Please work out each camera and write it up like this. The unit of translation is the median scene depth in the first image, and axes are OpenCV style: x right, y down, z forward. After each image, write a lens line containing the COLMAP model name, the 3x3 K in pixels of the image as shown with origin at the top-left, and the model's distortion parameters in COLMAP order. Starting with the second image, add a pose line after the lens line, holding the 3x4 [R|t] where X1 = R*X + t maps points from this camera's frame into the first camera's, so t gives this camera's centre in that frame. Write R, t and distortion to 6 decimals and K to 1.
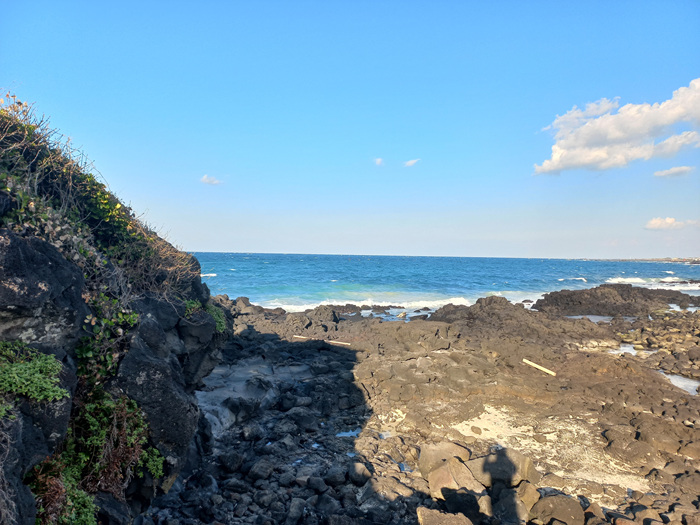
lens RADIAL K [[495.7, 0, 353.1], [0, 495.7, 272.7], [0, 0, 1]] dist [0.081628, -0.105704]
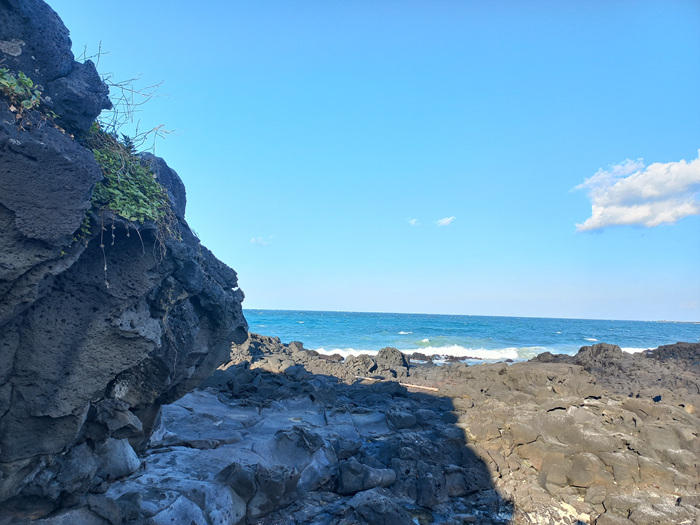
lens RADIAL K [[495.7, 0, 353.1], [0, 495.7, 272.7], [0, 0, 1]] dist [0.081628, -0.105704]
pose [[0.993254, 0.002183, -0.115942, -0.060409], [-0.015863, 0.992981, -0.117206, 0.094801], [0.114872, 0.118254, 0.986317, 0.400947]]
